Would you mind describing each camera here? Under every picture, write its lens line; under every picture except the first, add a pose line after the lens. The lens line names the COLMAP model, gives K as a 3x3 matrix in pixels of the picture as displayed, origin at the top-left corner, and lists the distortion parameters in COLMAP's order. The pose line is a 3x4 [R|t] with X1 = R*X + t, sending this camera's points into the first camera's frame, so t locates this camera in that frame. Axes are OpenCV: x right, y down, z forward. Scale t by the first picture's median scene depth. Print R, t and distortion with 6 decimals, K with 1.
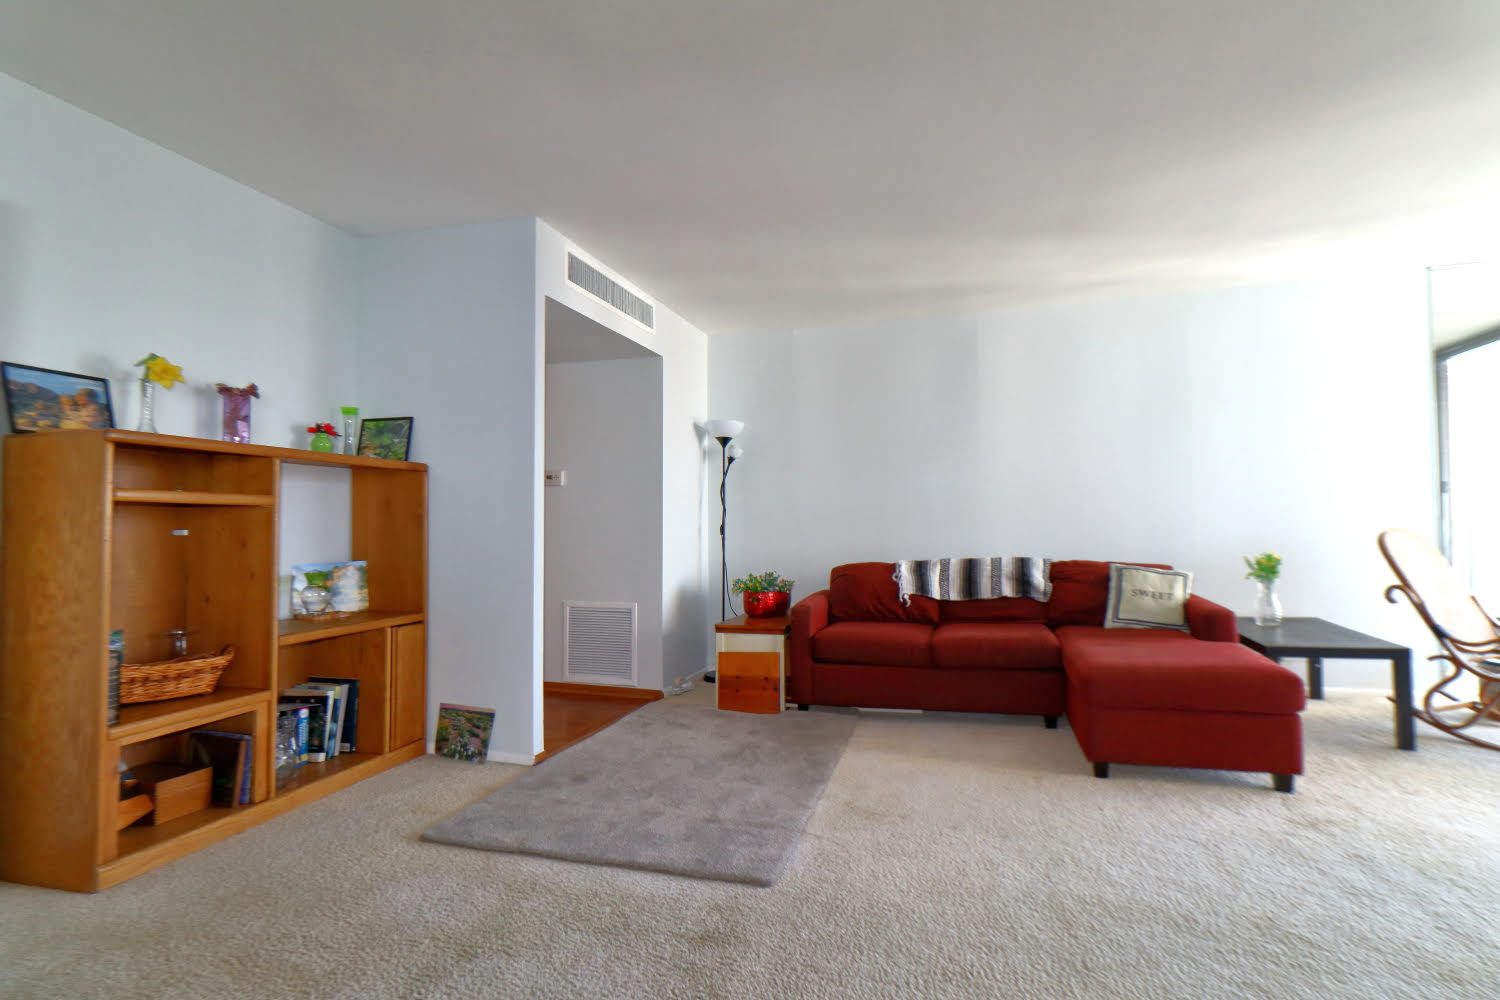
lens RADIAL K [[699.1, 0, 775.7], [0, 699.1, 499.7], [0, 0, 1]] dist [-0.014605, 0.020345]
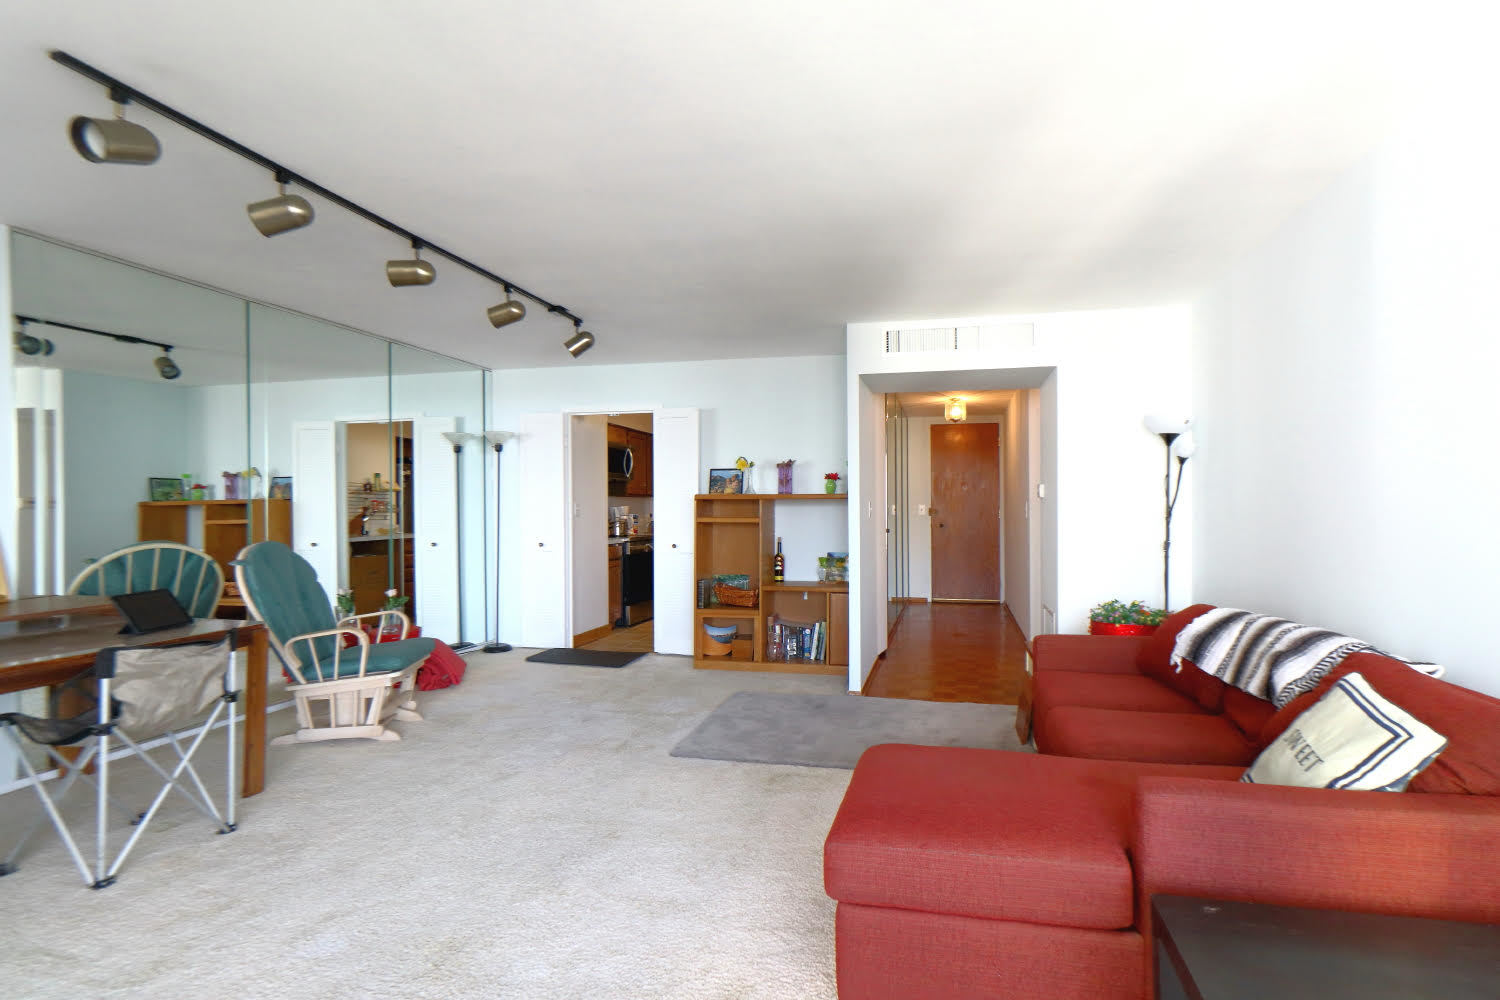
lens RADIAL K [[715.9, 0, 803.6], [0, 715.9, 509.5], [0, 0, 1]] dist [0.001386, 0.001686]
pose [[0.076017, 0.005387, -0.997092, 1.087831], [0.035904, 0.999322, 0.008136, -0.033406], [0.996460, -0.036418, 0.075772, 0.745747]]
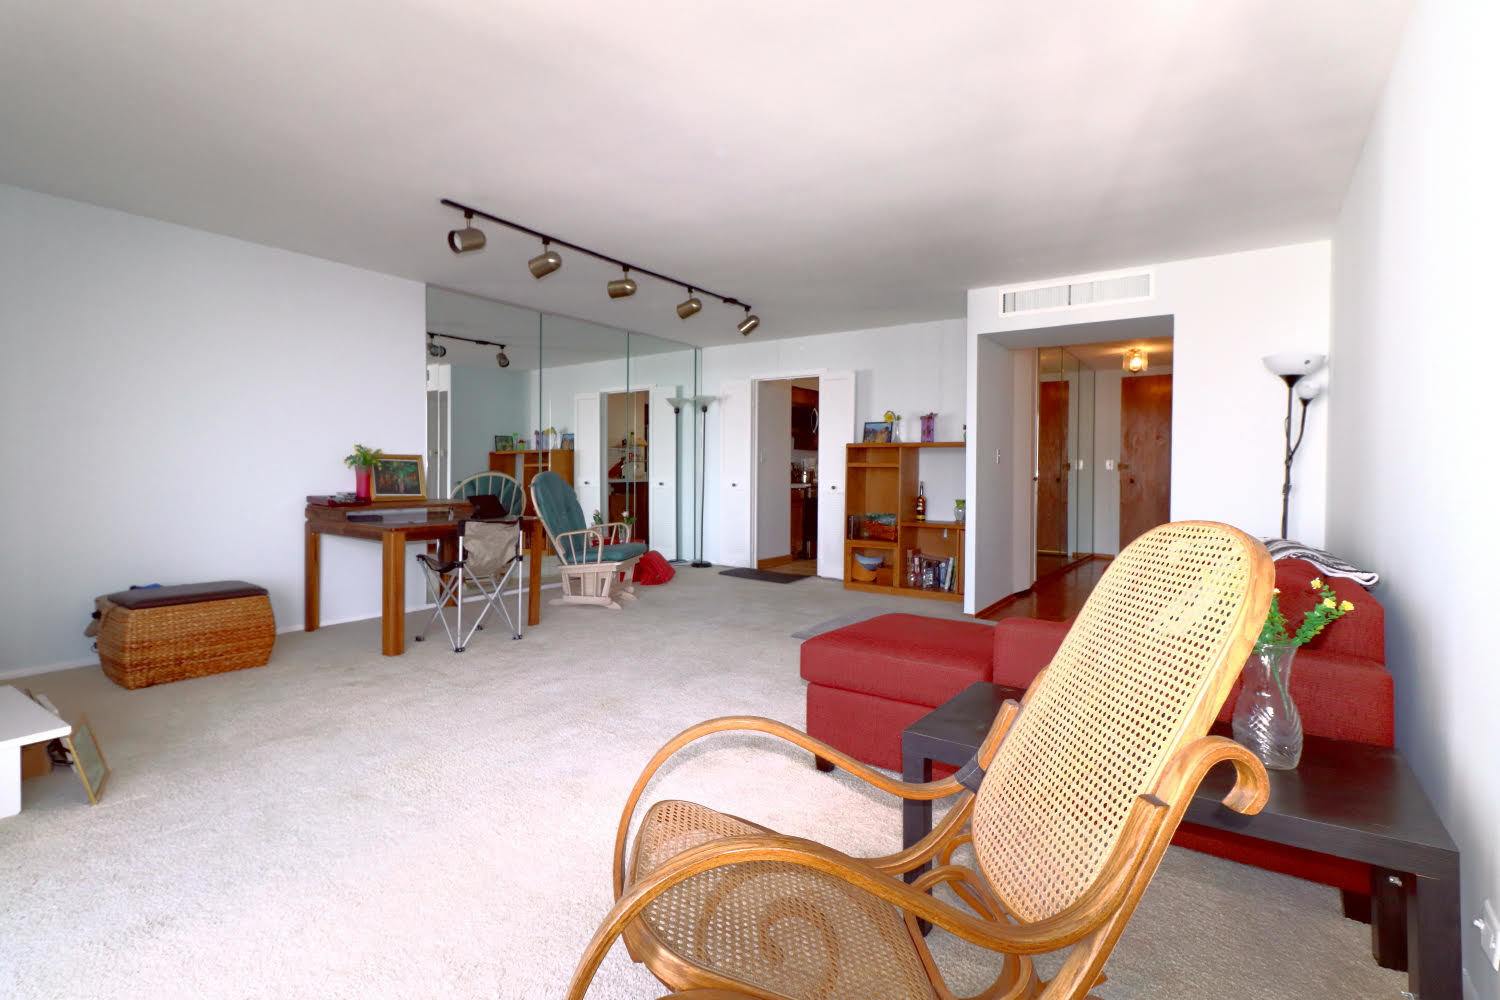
lens RADIAL K [[696.3, 0, 743.6], [0, 696.3, 474.2], [0, 0, 1]] dist [0.001216, 0.000455]
pose [[-0.326260, 0.006585, -0.945257, 1.326033], [0.023435, 0.999725, -0.001124, 0.017304], [0.944990, -0.022519, -0.326324, 0.979309]]
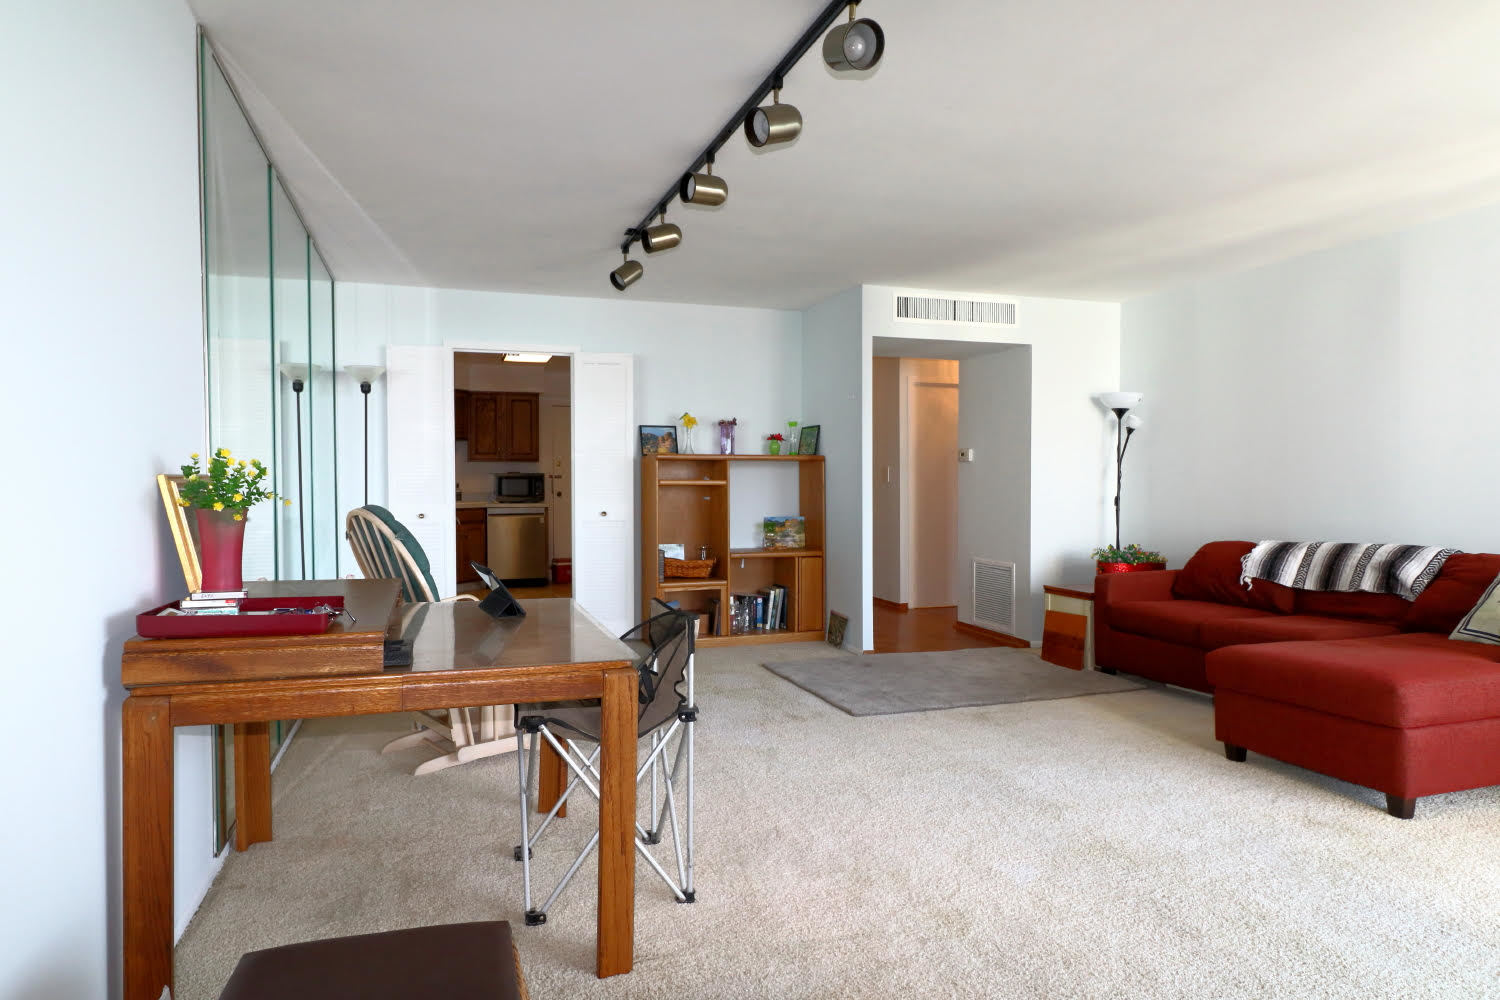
lens RADIAL K [[846.7, 0, 708.9], [0, 846.7, 496.2], [0, 0, 1]] dist [0.000610, 0.000406]
pose [[0.544230, 0.018169, -0.838739, 0.926228], [0.028025, 0.998814, 0.039821, -0.042773], [0.838468, -0.045178, 0.543075, -0.235513]]
